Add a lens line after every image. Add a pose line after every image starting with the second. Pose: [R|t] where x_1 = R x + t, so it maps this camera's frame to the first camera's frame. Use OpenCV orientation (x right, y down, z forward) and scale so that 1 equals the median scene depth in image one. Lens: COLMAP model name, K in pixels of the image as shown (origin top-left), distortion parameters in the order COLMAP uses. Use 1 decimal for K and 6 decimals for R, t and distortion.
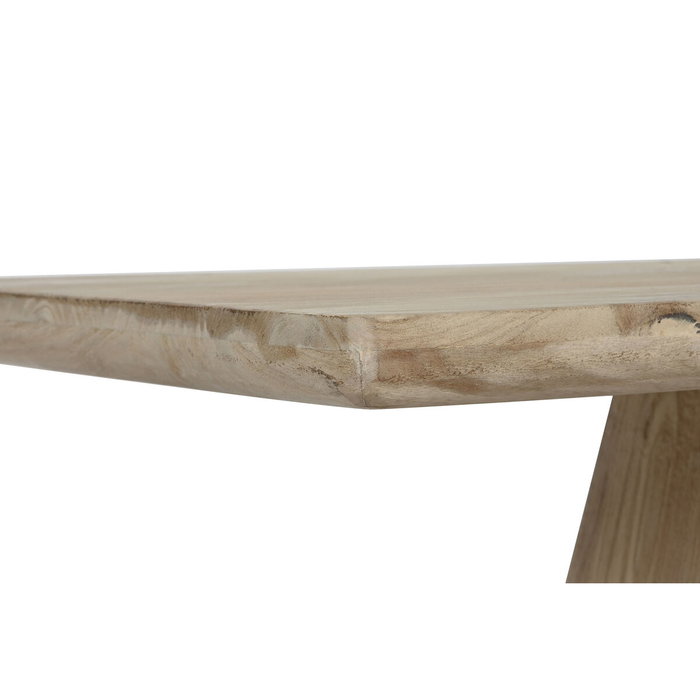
lens RADIAL K [[2747.2, 0, 350.0], [0, 2747.2, 350.0], [0, 0, 1]] dist [-0.027579, 2.151904]
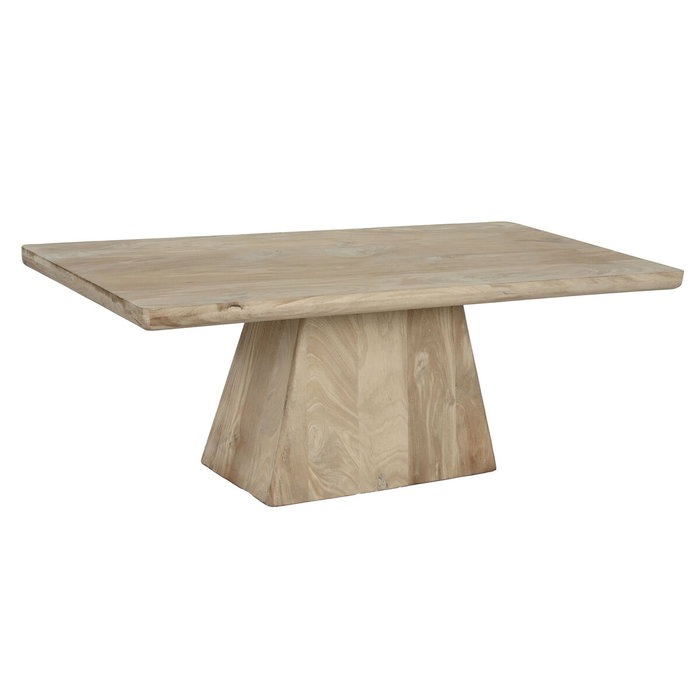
lens RADIAL K [[1524.7, 0, 350.0], [0, 1524.7, 350.0], [0, 0, 1]] dist [0.011180, 0.009719]
pose [[0.997733, 0.056845, 0.036024, 0.206850], [-0.062516, 0.981051, 0.183389, -0.351235], [-0.024917, -0.185225, 0.982380, -1.083710]]
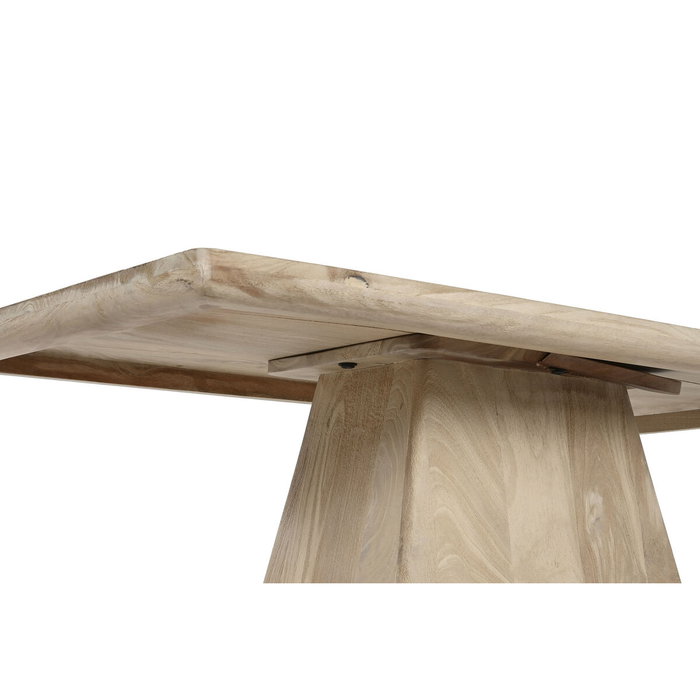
lens RADIAL K [[1418.6, 0, 350.0], [0, 1418.6, 350.0], [0, 0, 1]] dist [0.003284, 0.163931]
pose [[0.988966, 0.039337, 0.142825, -0.033633], [-0.009009, 0.978287, -0.207060, 0.260141], [-0.147869, 0.203489, 0.967847, 0.001721]]
